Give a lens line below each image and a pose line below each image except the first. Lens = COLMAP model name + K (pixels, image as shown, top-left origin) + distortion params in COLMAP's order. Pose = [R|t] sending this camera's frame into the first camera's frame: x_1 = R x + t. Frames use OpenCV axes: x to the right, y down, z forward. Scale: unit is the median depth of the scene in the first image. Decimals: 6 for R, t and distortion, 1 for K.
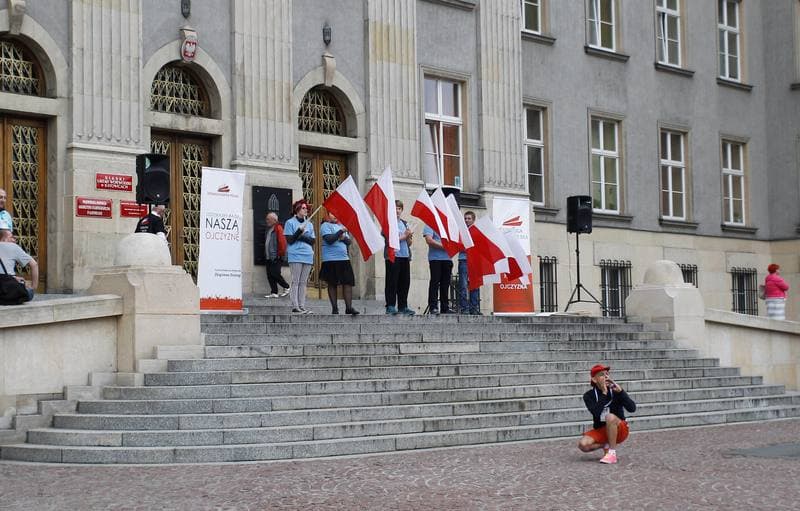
lens RADIAL K [[1399.3, 0, 330.6], [0, 1399.3, 254.5], [0, 0, 1]] dist [0.025742, -0.063249]
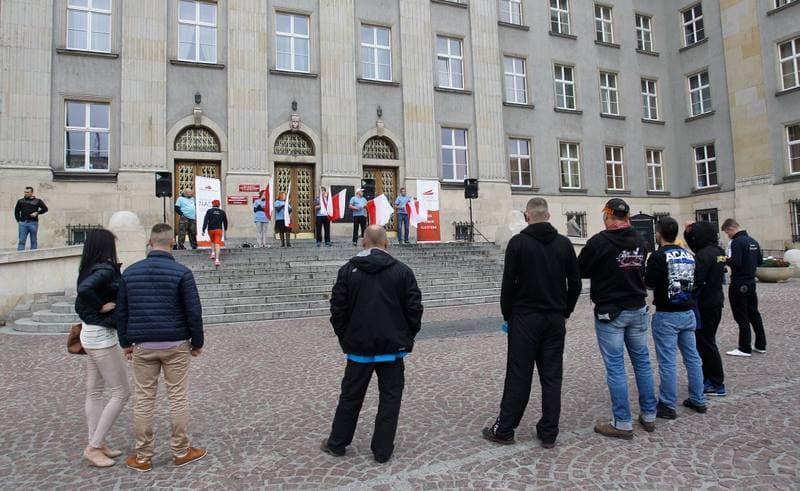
lens RADIAL K [[512.2, 0, 403.1], [0, 512.2, 235.8], [0, 0, 1]] dist [-0.061379, 0.002116]
pose [[0.937083, -0.036466, -0.347196, 0.329704], [0.047485, 0.998601, 0.023280, 0.015363], [0.345861, -0.038302, 0.937504, 0.317717]]
